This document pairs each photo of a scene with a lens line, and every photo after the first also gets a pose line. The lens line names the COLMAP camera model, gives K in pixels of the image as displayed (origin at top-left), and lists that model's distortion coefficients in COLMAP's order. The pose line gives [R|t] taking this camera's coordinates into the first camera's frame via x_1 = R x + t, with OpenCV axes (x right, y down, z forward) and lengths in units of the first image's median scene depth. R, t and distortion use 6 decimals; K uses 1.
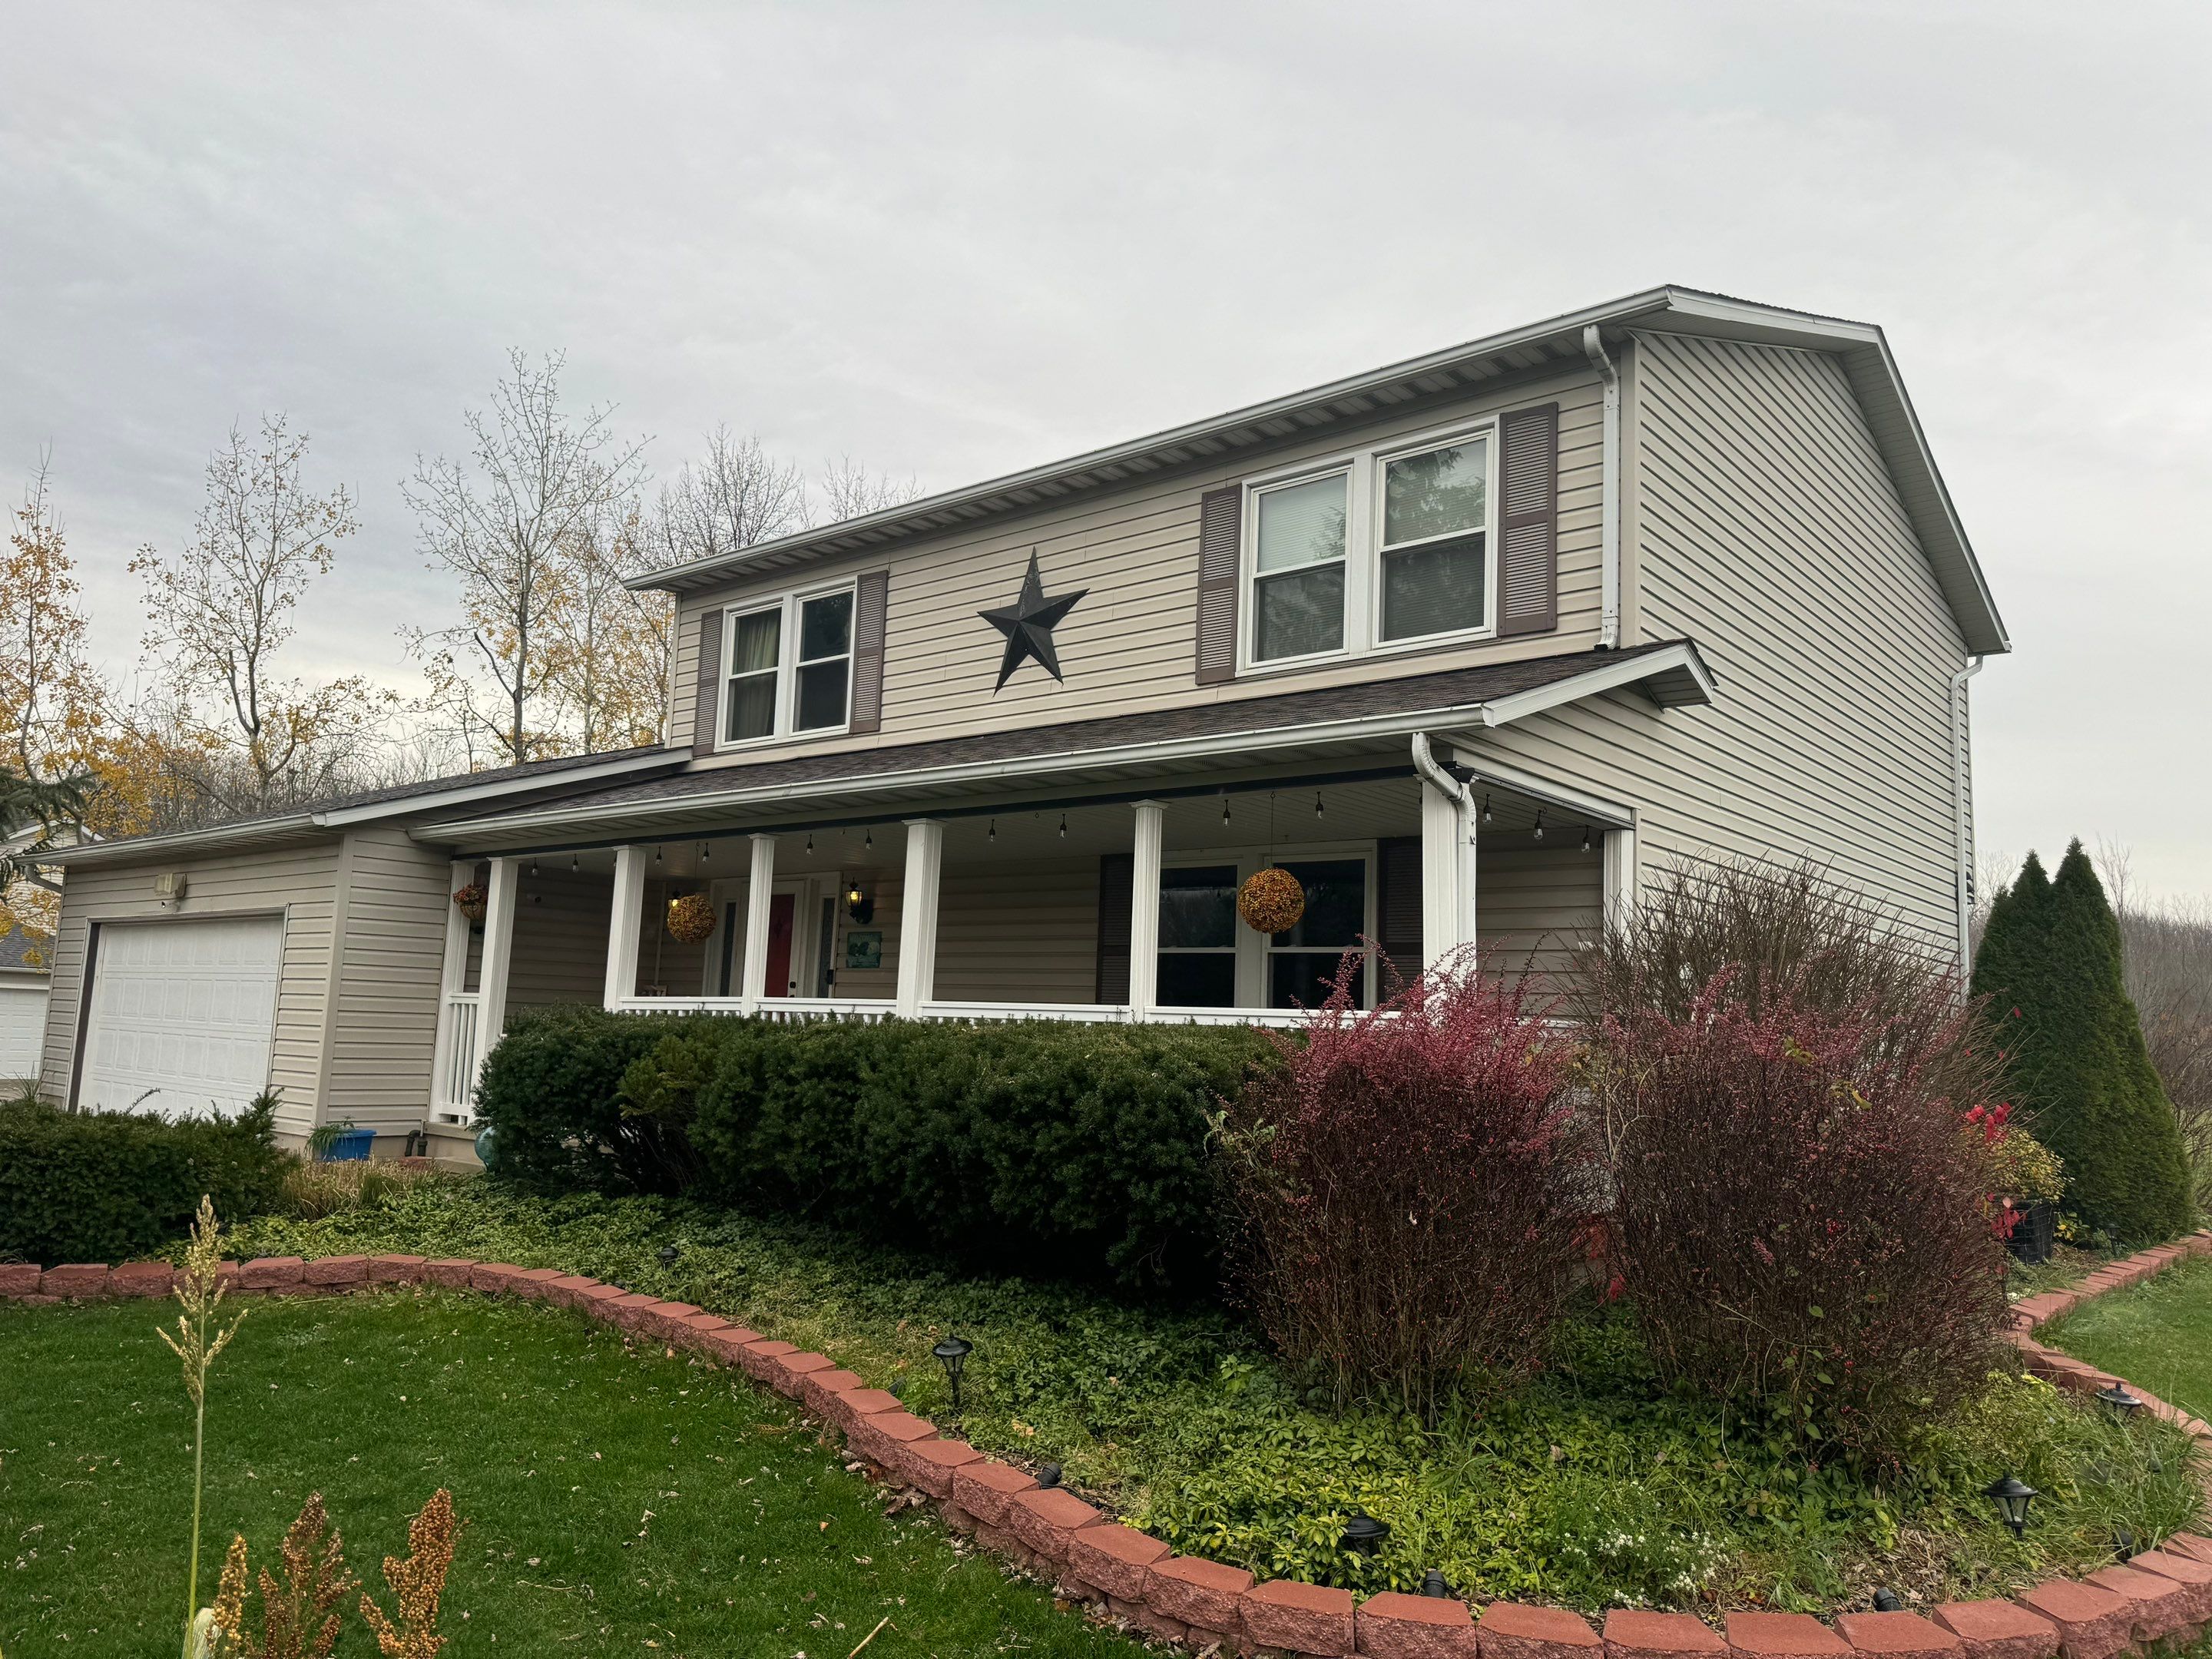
lens RADIAL K [[1548.4, 0, 1106.0], [0, 1548.4, 829.5], [0, 0, 1]] dist [0.088590, 0.004218]
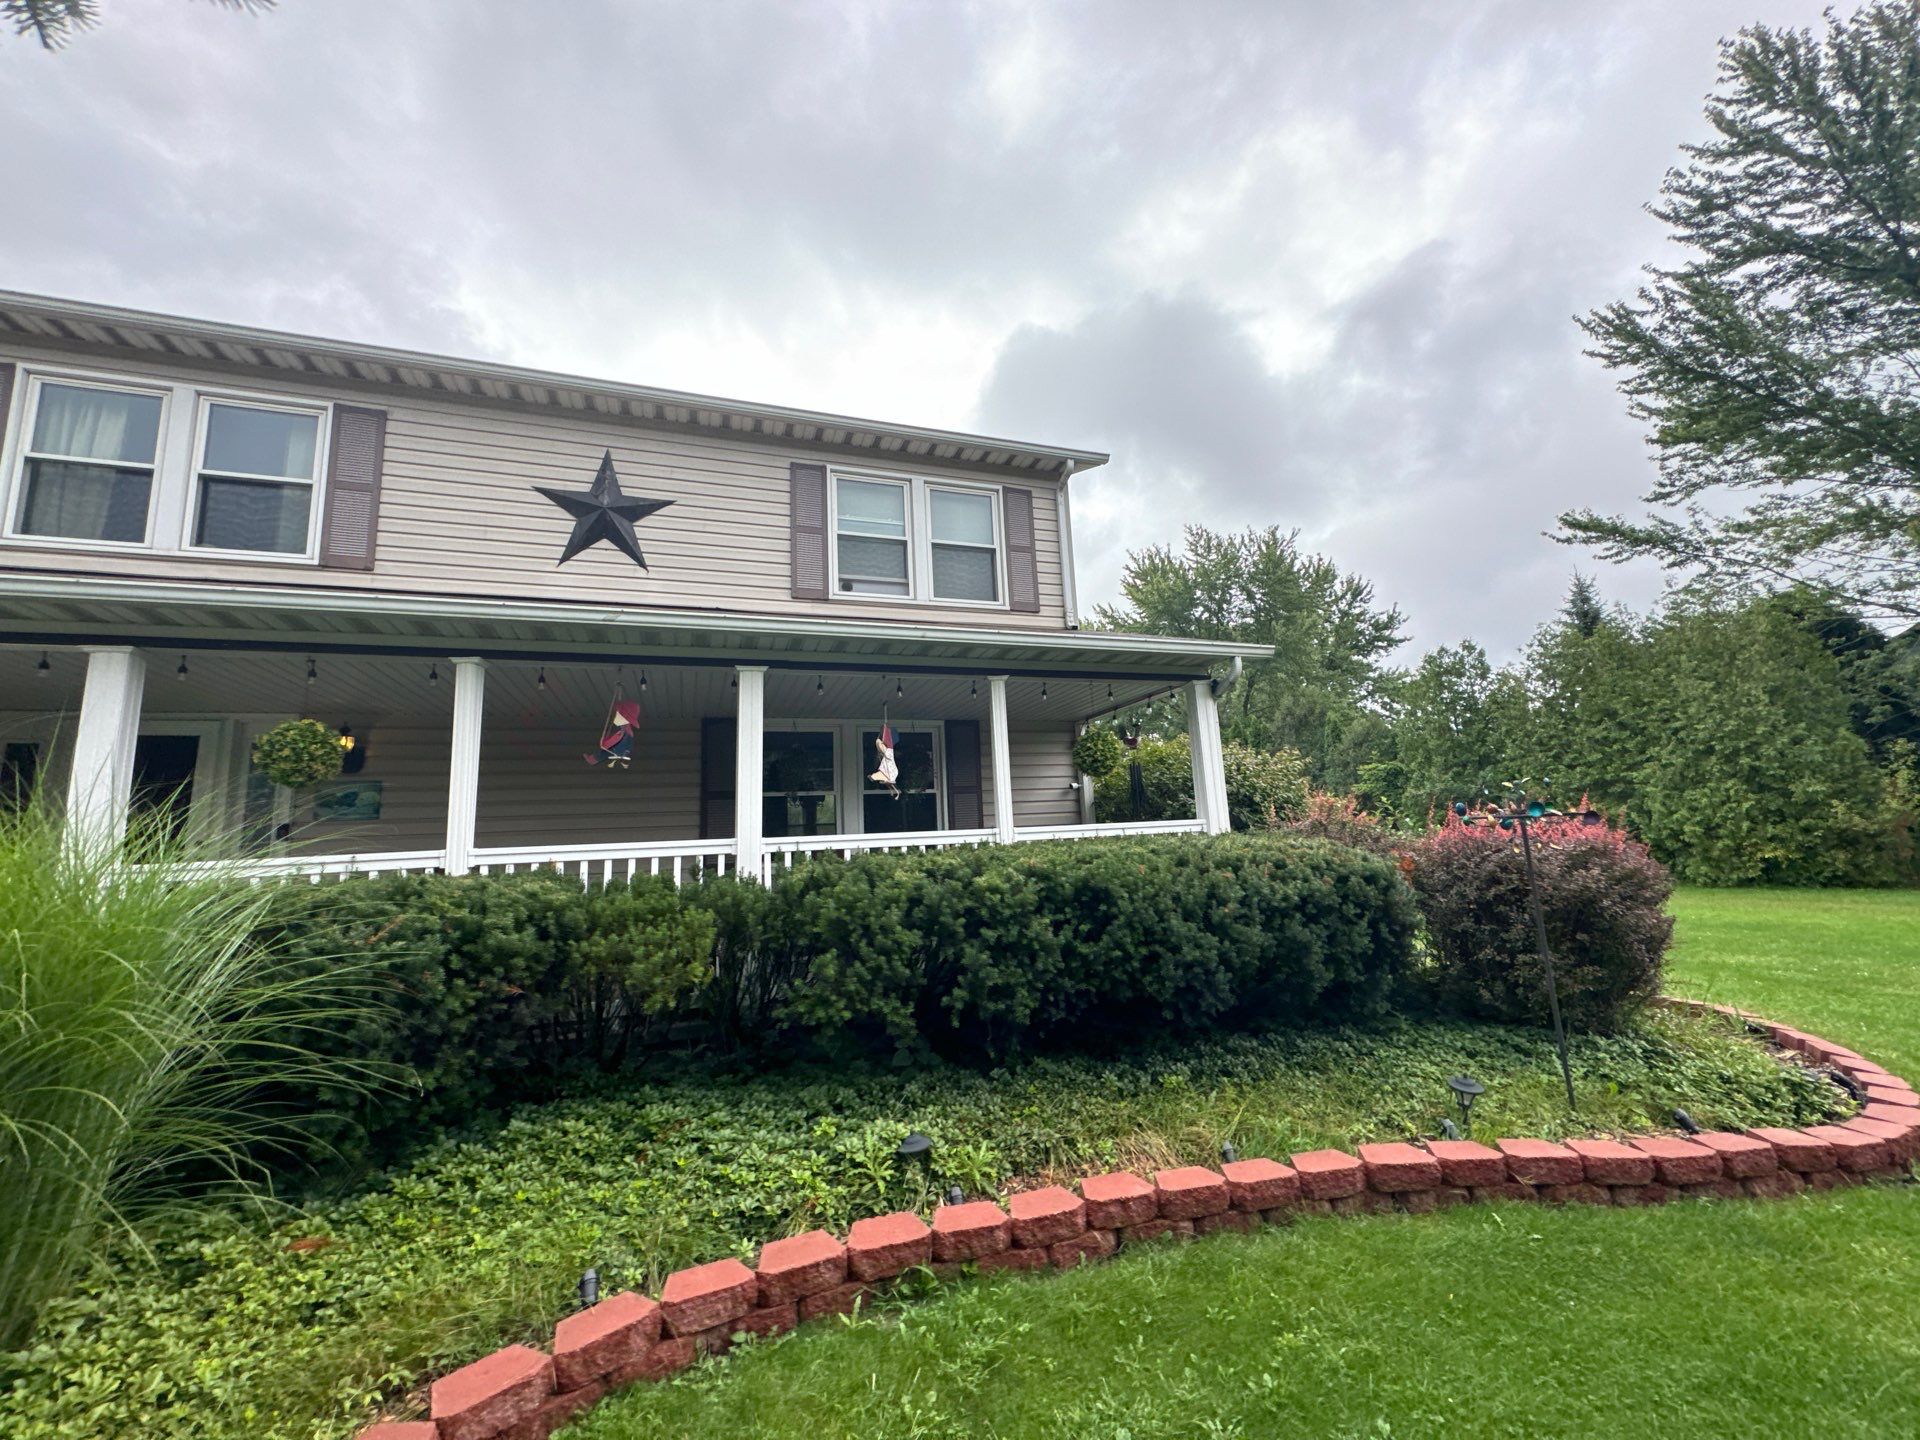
lens RADIAL K [[913.9, 0, 960.1], [0, 913.9, 661.6], [0, 0, 1]] dist [0.012868, 0.000628]
pose [[0.443840, 0.121547, 0.887825, -0.526649], [-0.053883, 0.992586, -0.108952, 0.037988], [-0.894485, 0.000518, 0.447098, 0.458270]]
